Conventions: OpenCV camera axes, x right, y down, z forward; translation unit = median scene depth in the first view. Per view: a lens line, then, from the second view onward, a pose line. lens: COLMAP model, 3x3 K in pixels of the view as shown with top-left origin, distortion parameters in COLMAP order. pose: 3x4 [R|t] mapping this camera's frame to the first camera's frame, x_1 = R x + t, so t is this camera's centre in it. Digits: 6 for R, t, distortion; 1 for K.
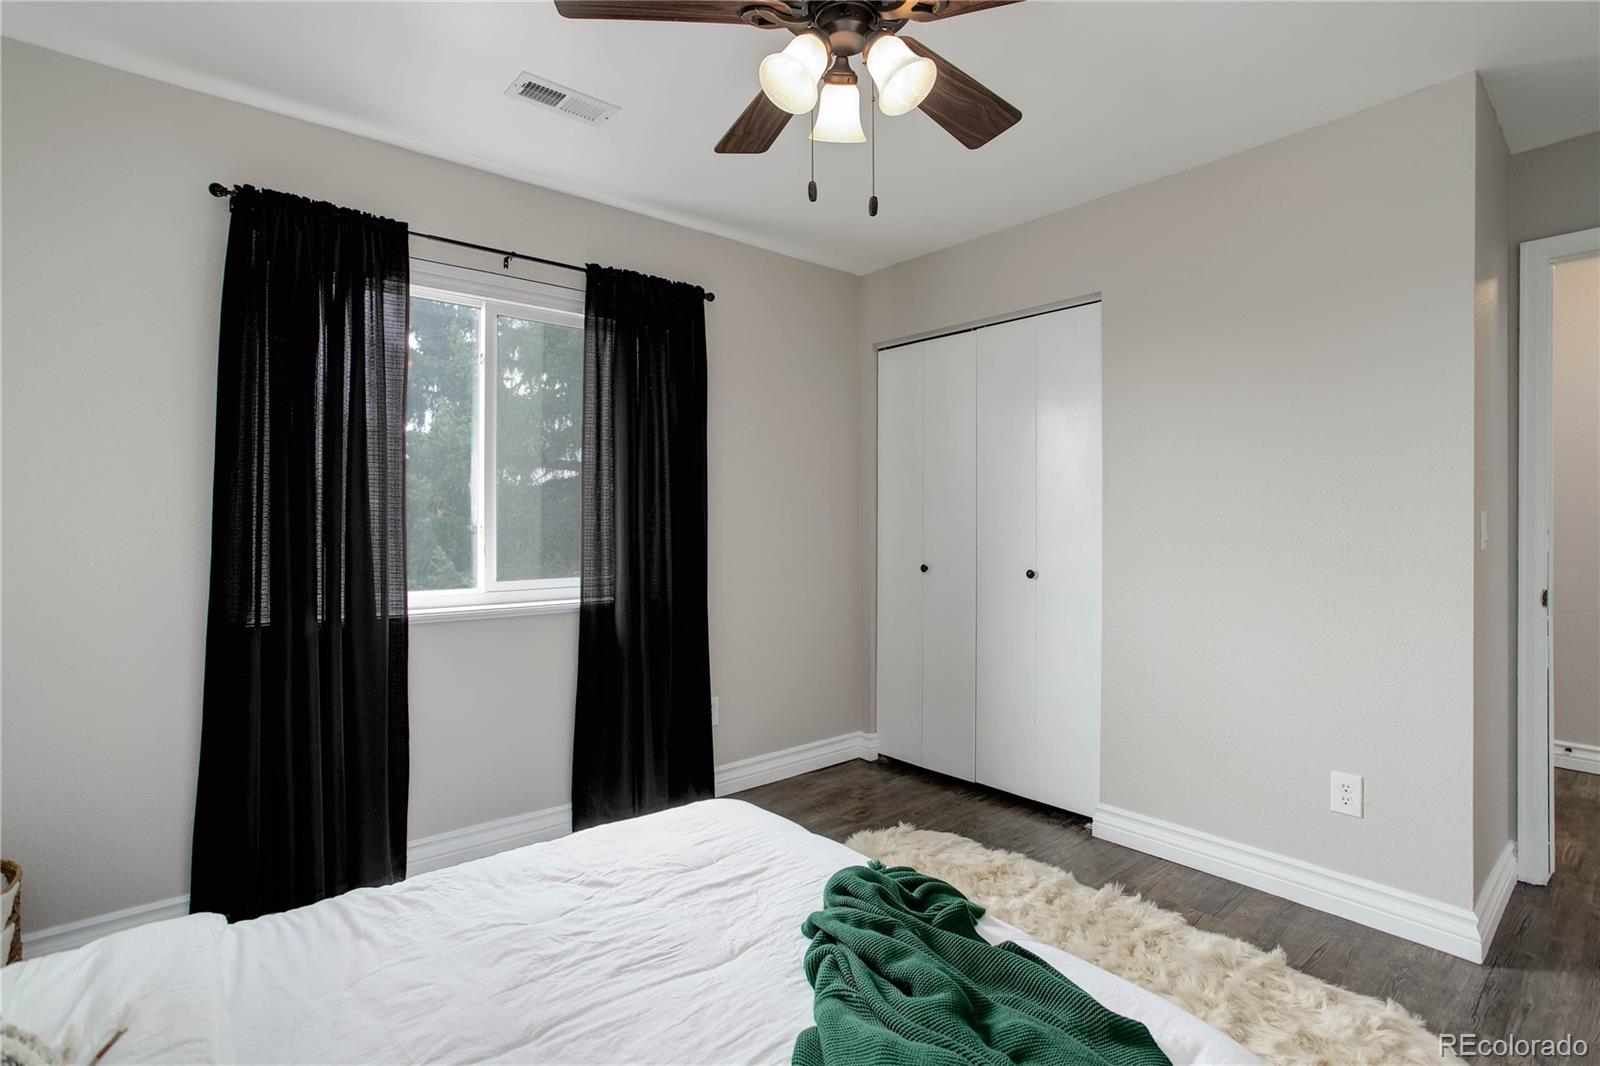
lens RADIAL K [[767.0, 0, 793.8], [0, 767.0, 525.4], [0, 0, 1]] dist [-0.009952, 0.000367]
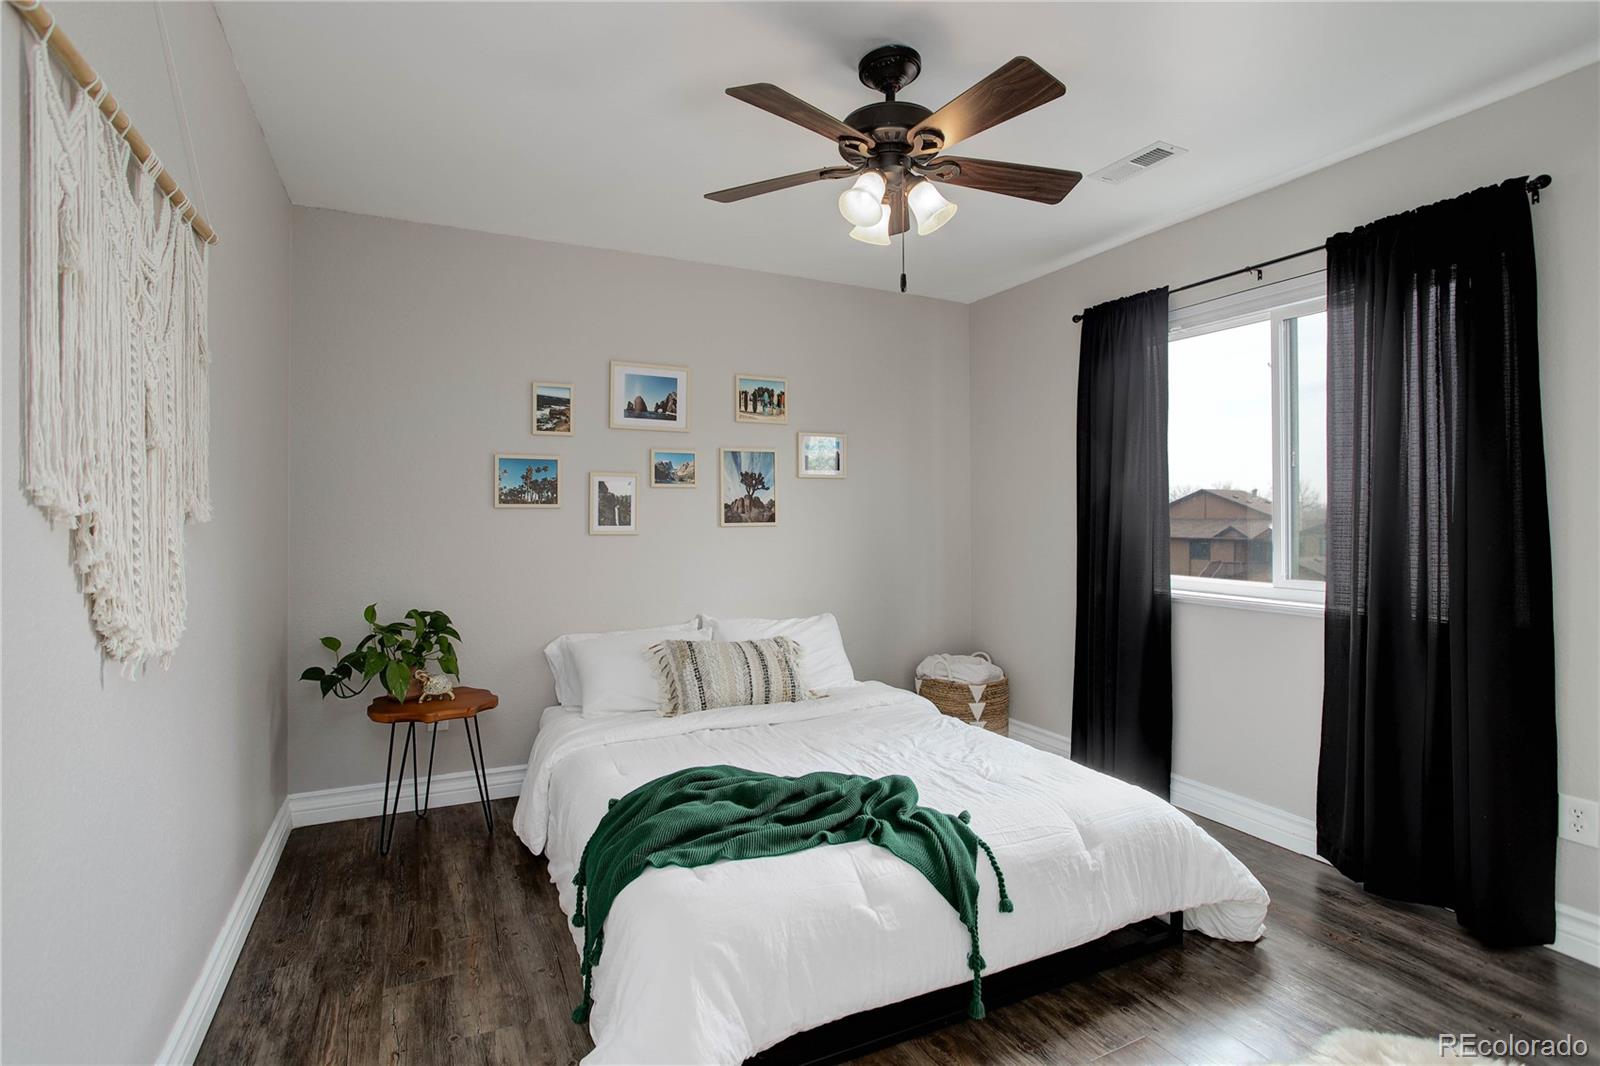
lens RADIAL K [[767.0, 0, 792.9], [0, 767.0, 523.4], [0, 0, 1]] dist [-0.009952, 0.000367]
pose [[-0.220659, 0.007108, -0.975325, 0.865481], [-0.010150, 0.999903, 0.009583, -0.004587], [0.975298, 0.012014, -0.220565, 0.666777]]
